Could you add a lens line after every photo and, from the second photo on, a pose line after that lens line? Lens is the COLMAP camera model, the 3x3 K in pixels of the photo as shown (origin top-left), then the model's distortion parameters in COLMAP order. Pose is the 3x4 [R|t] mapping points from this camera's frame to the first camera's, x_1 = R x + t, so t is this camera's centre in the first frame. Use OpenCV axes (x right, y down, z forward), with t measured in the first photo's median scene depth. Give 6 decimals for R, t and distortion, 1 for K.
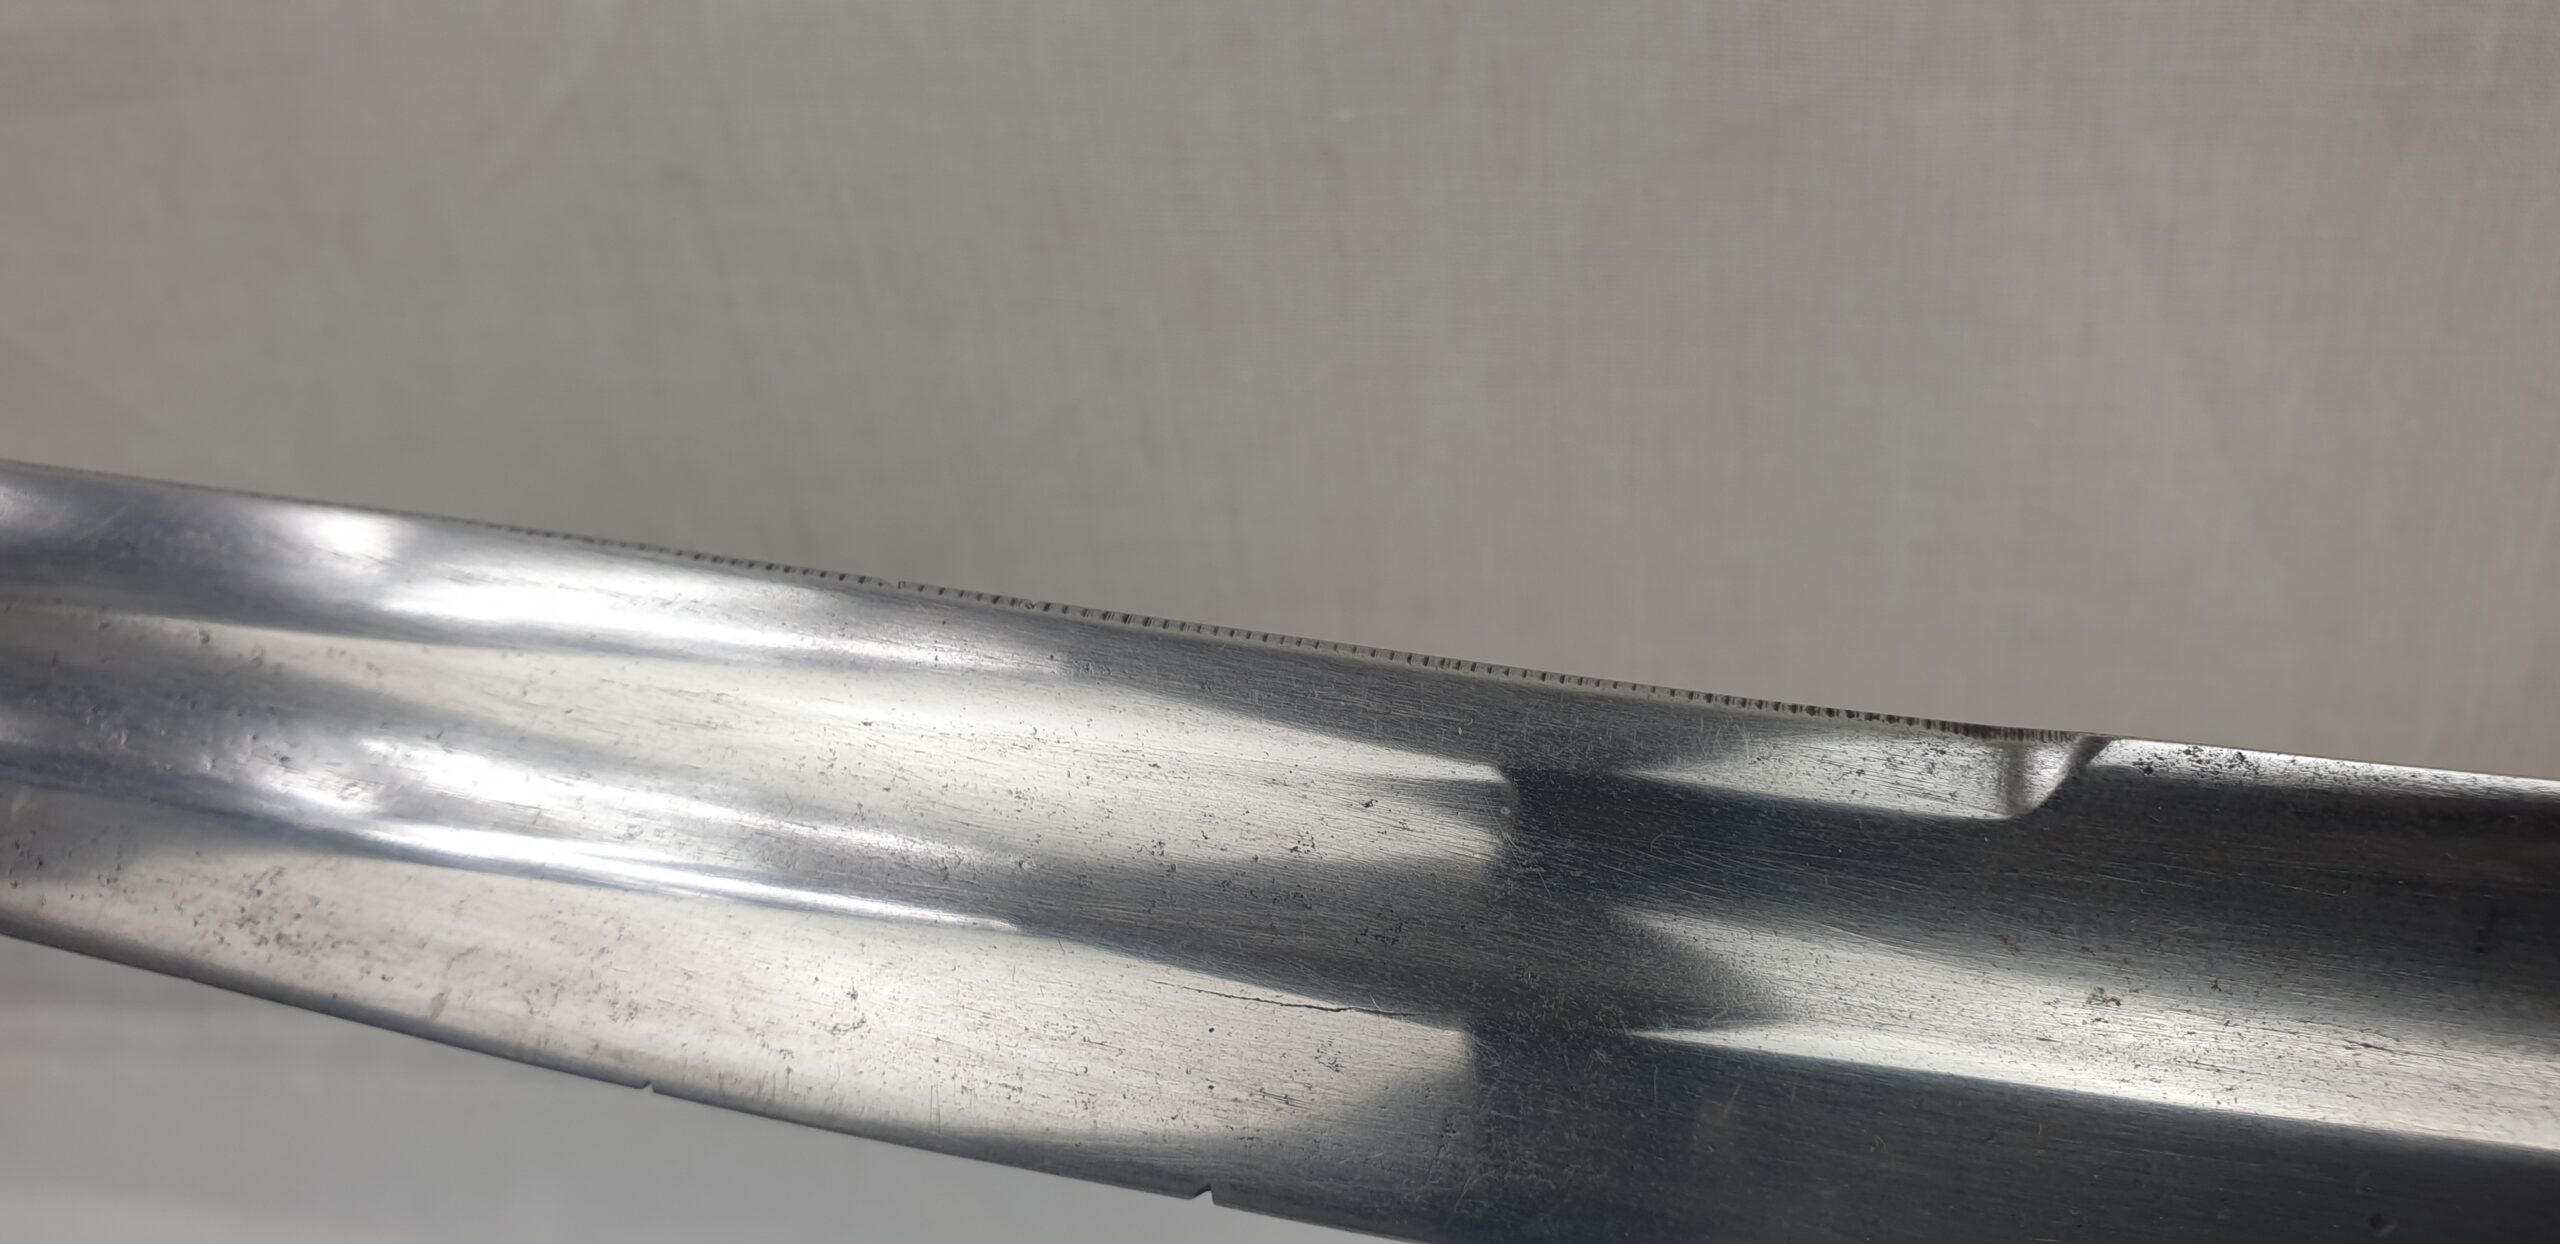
lens RADIAL K [[2104.7, 0, 1300.7], [0, 2104.7, 602.2], [0, 0, 1]] dist [-0.005727, -0.011585]
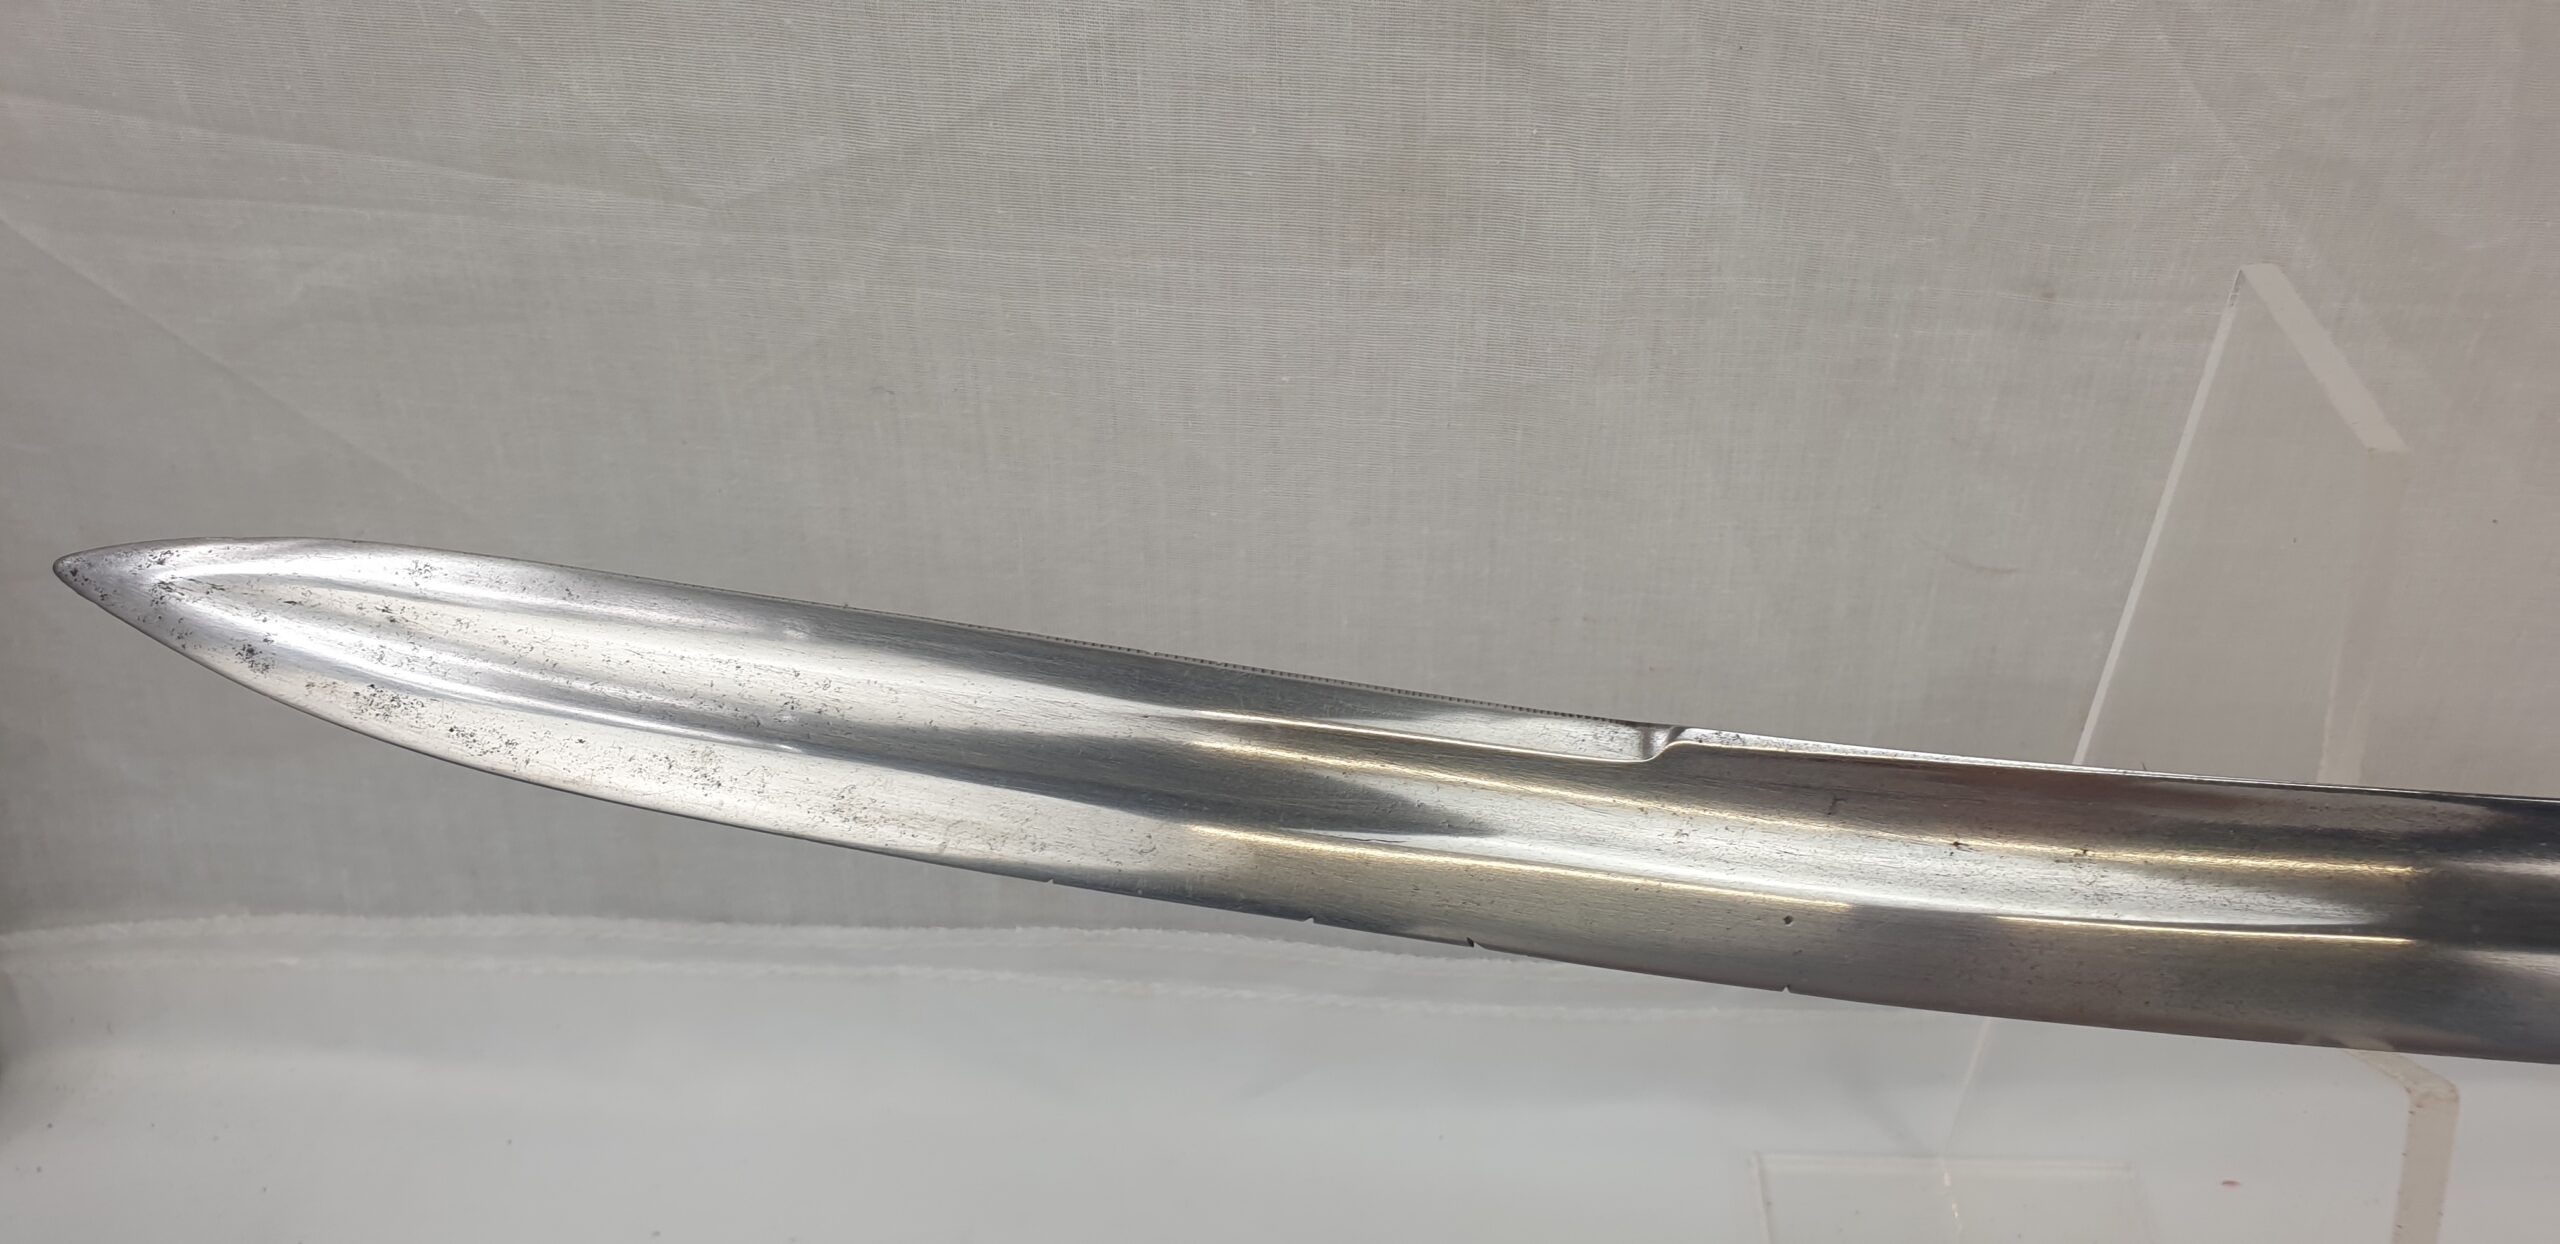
lens RADIAL K [[2104.7, 0, 1212.5], [0, 2104.7, 653.8], [0, 0, 1]] dist [-0.005727, -0.011585]
pose [[0.990915, 0.008699, 0.134205, -0.400510], [-0.012313, 0.999583, 0.026119, -0.063040], [-0.133922, -0.027534, 0.990609, -1.105082]]
